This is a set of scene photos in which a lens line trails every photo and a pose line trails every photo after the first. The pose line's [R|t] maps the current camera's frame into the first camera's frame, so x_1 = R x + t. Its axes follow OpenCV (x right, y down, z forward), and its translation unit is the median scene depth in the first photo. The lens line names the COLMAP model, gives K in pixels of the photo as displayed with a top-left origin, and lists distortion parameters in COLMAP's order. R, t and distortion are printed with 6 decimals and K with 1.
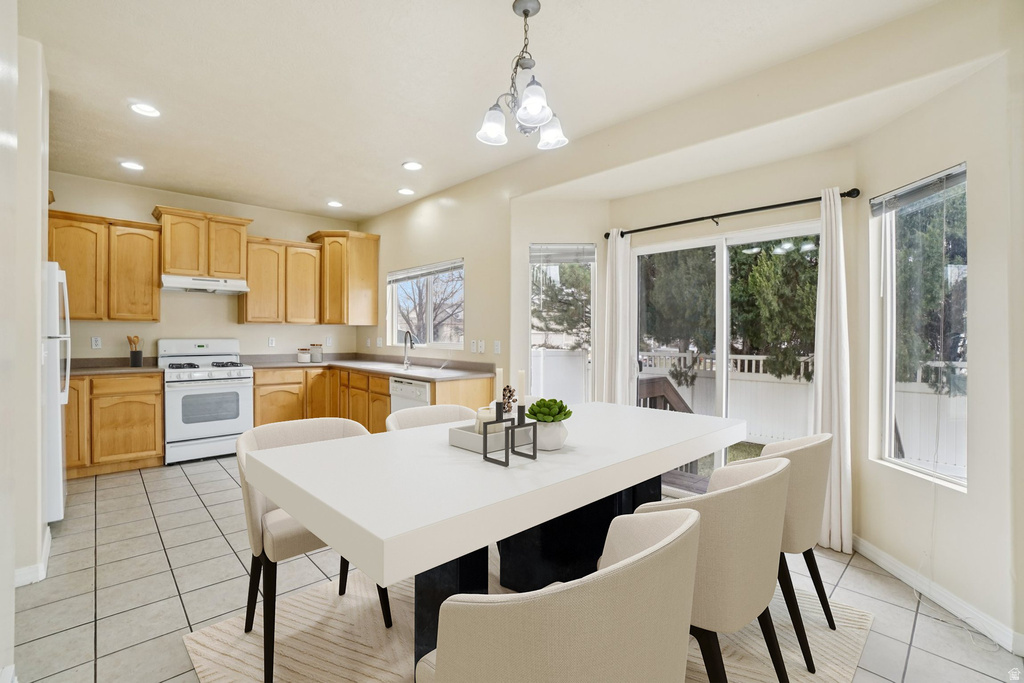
lens RADIAL K [[440.2, 0, 475.3], [0, 440.2, 327.1], [0, 0, 1]] dist [0.000480, 0.000376]
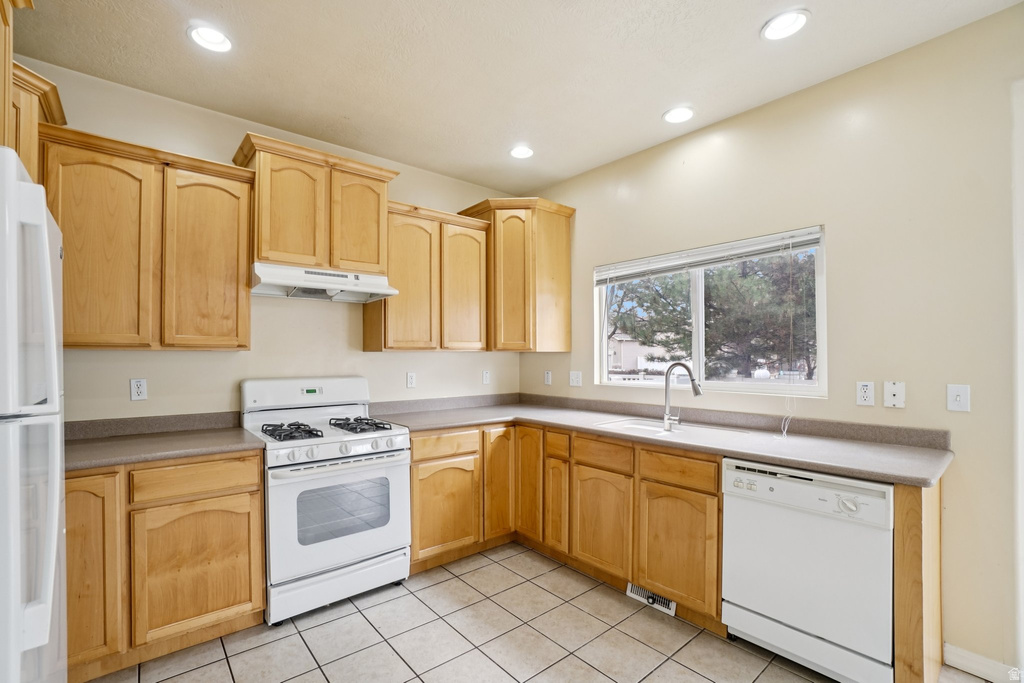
lens RADIAL K [[465.8, 0, 512.0], [0, 465.8, 341.5], [0, 0, 1]] dist [-0.021968, 0.000341]
pose [[0.999882, -0.007669, -0.013283, -0.379898], [0.007452, 0.999839, -0.016322, -0.010144], [0.013406, 0.016222, 0.999779, 0.428090]]
